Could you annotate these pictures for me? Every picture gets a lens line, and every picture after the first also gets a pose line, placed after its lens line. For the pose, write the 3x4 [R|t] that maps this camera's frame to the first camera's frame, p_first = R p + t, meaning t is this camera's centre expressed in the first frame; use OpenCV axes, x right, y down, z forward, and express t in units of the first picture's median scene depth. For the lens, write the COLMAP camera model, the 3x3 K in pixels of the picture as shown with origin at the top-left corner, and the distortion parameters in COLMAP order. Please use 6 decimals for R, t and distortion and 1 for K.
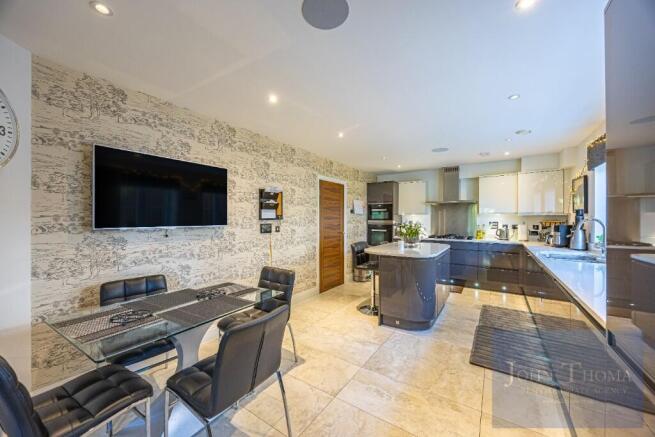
lens RADIAL K [[249.9, 0, 325.1], [0, 249.9, 219.7], [0, 0, 1]] dist [0.000821, 0.000233]
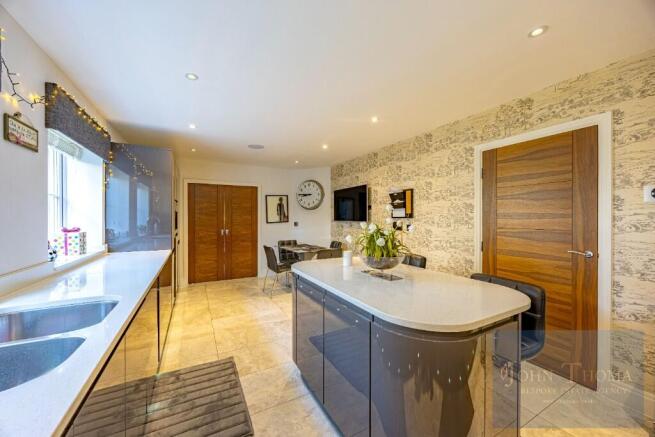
lens RADIAL K [[249.9, 0, 325.8], [0, 249.9, 218.8], [0, 0, 1]] dist [0.000821, 0.000233]
pose [[-0.462380, 0.007529, -0.886650, 0.912391], [-0.000960, 0.999959, 0.008992, -0.006260], [0.886681, 0.005009, -0.462354, 1.261664]]
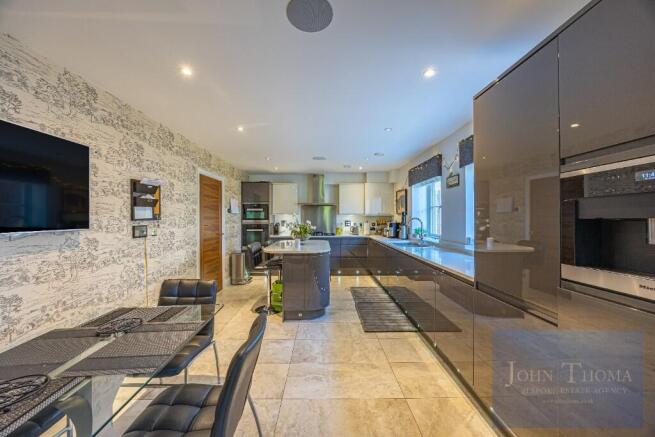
lens RADIAL K [[249.9, 0, 326.2], [0, 249.9, 219.7], [0, 0, 1]] dist [0.000821, 0.000233]
pose [[0.817146, -0.005253, 0.576408, -0.217471], [0.004221, 0.999986, 0.003130, -0.001390], [-0.576416, -0.000125, 0.817156, 0.052257]]
